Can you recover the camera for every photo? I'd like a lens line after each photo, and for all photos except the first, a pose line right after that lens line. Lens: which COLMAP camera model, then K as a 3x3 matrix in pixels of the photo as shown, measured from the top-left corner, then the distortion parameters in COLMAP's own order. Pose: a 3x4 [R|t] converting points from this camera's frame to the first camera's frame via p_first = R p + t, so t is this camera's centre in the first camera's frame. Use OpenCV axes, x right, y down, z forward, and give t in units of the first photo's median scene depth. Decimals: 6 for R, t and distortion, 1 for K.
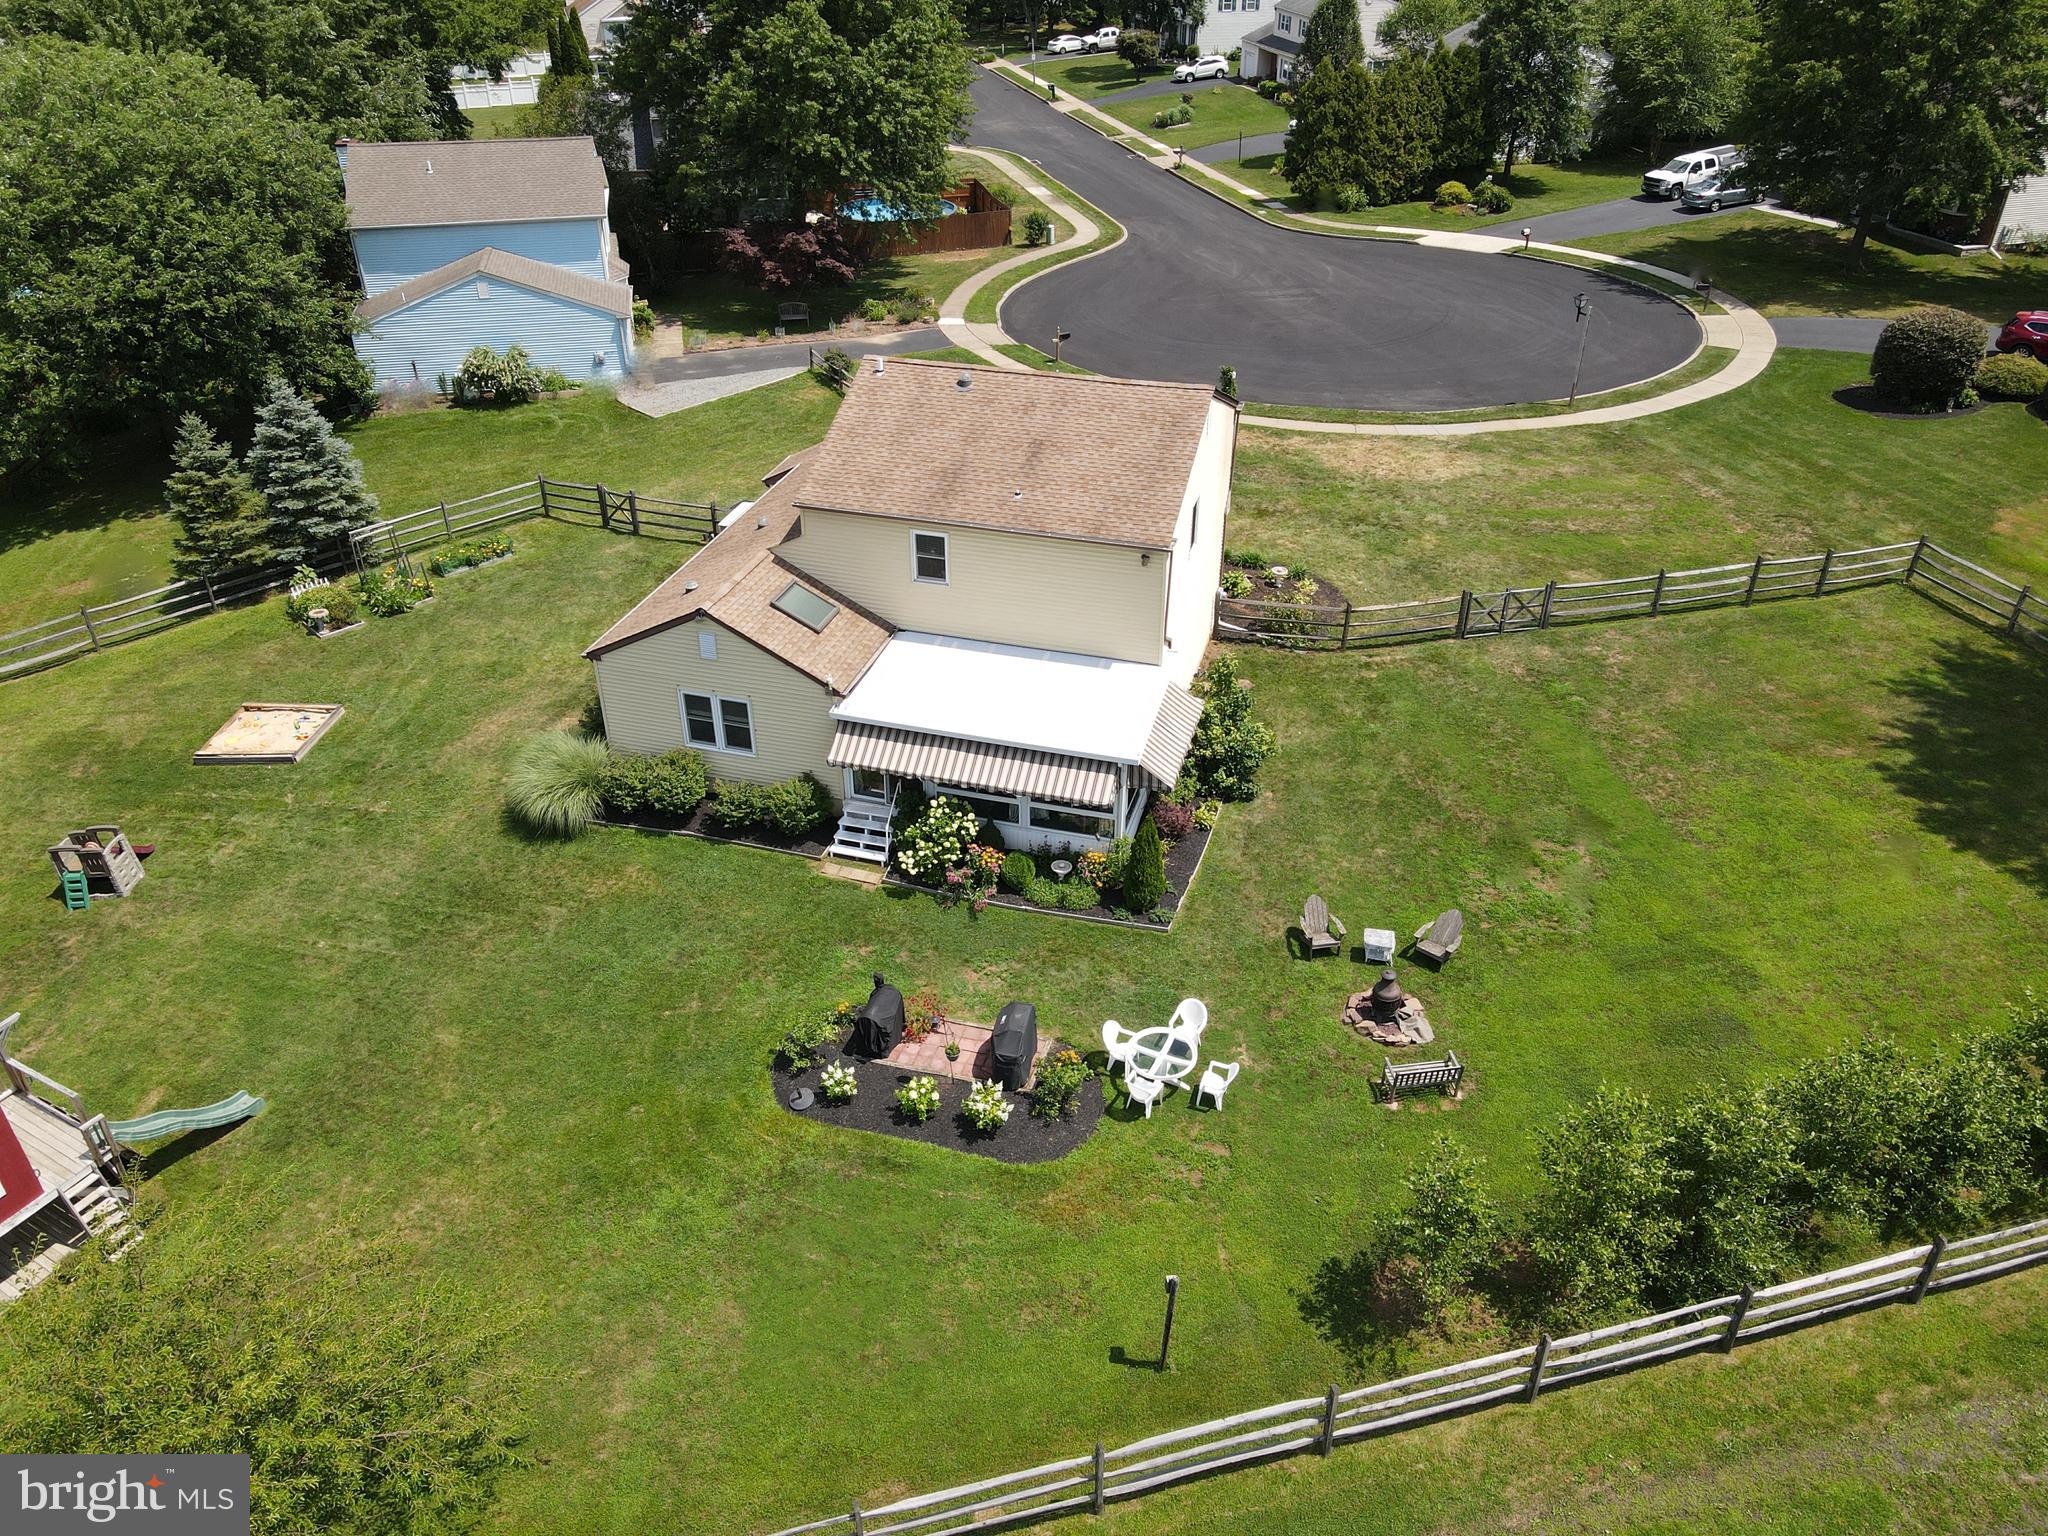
lens RADIAL K [[1497.8, 0, 1024.0], [0, 1497.8, 768.0], [0, 0, 1]] dist [0.005473, 0.007197]
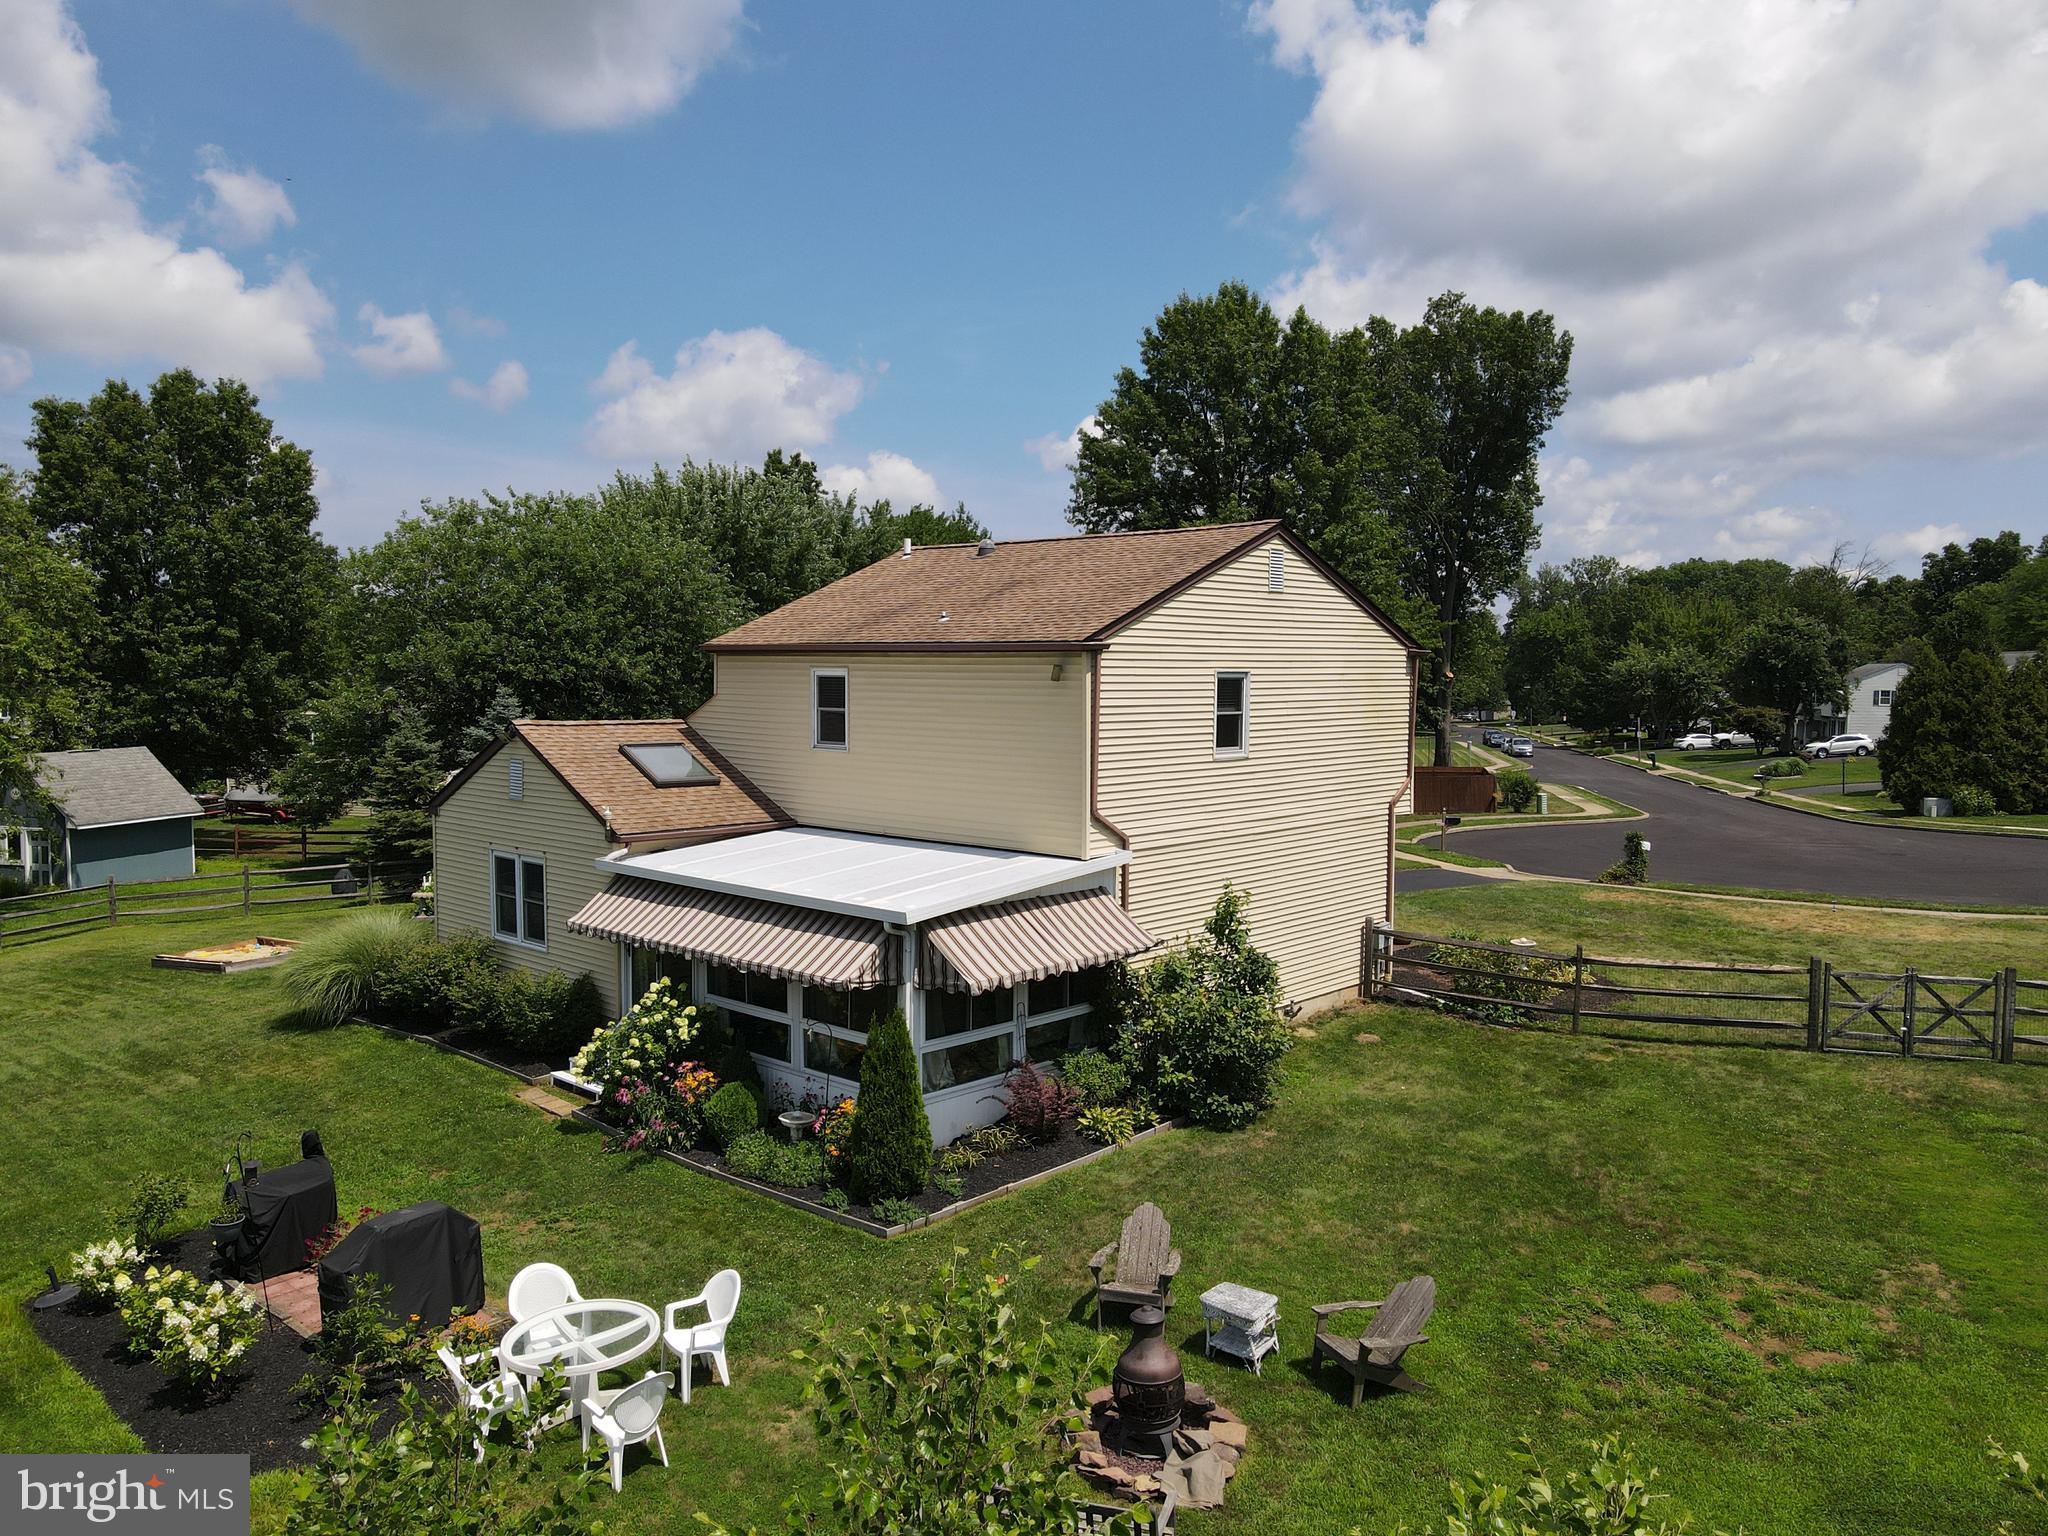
lens RADIAL K [[1497.8, 0, 1024.0], [0, 1497.8, 768.0], [0, 0, 1]] dist [0.005473, 0.007197]
pose [[0.890815, 0.030950, -0.453310, 0.330218], [-0.248533, 0.868386, -0.429112, 0.160109], [0.380367, 0.494923, 0.781263, 0.473965]]
